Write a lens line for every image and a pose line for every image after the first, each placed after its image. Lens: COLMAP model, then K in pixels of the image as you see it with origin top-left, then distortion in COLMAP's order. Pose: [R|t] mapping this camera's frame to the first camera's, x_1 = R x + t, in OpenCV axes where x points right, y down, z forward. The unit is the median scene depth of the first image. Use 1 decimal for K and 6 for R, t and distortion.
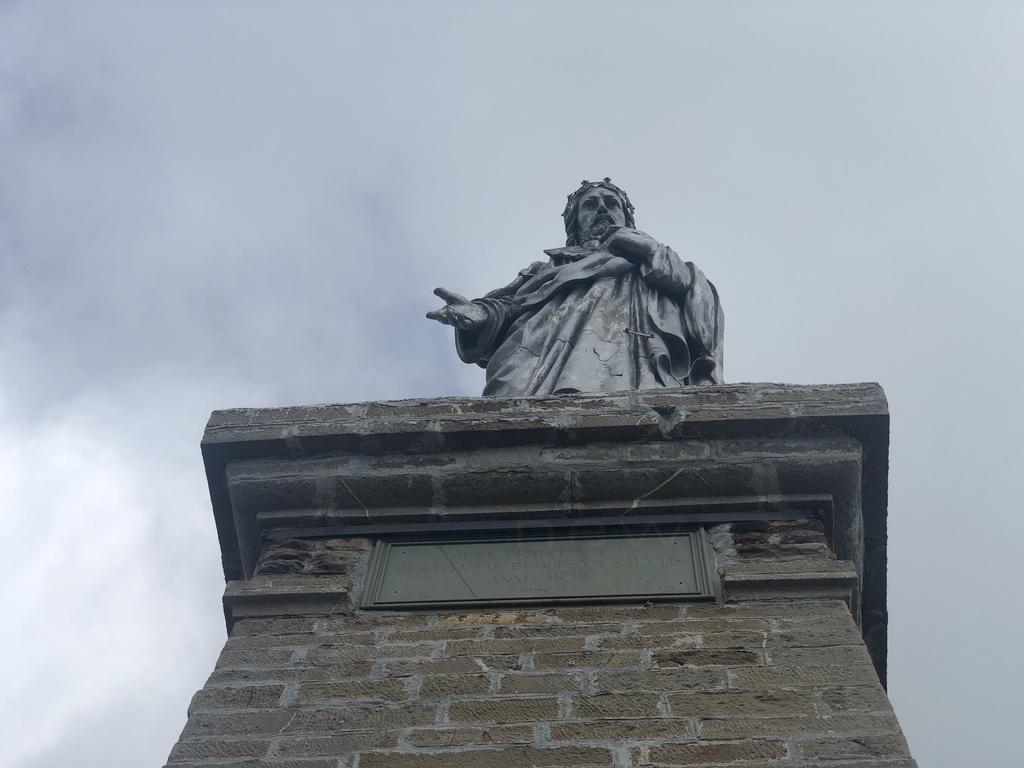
lens RADIAL K [[1518.9, 0, 512.0], [0, 1518.9, 384.0], [0, 0, 1]] dist [0.009837, 0.054694]
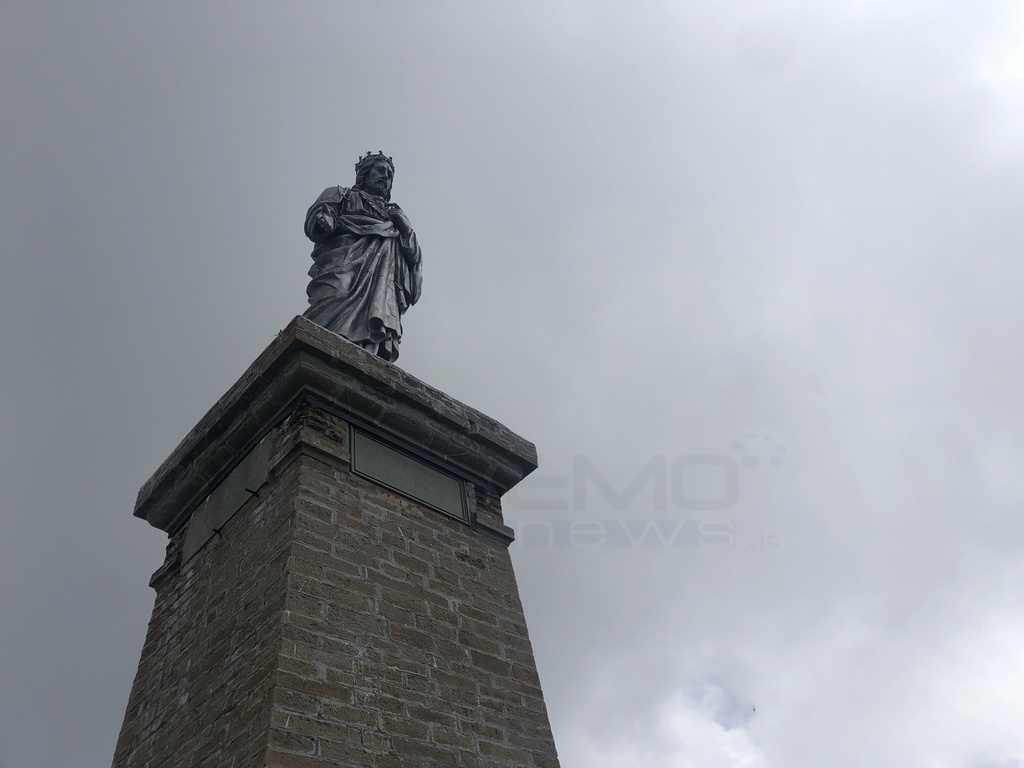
lens RADIAL K [[837.0, 0, 512.0], [0, 837.0, 384.0], [0, 0, 1]] dist [0.006209, -0.001118]
pose [[0.680256, 0.448442, 0.579786, -0.704803], [-0.595052, 0.799735, 0.079603, -0.189056], [-0.427978, -0.399153, 0.810871, -0.028996]]
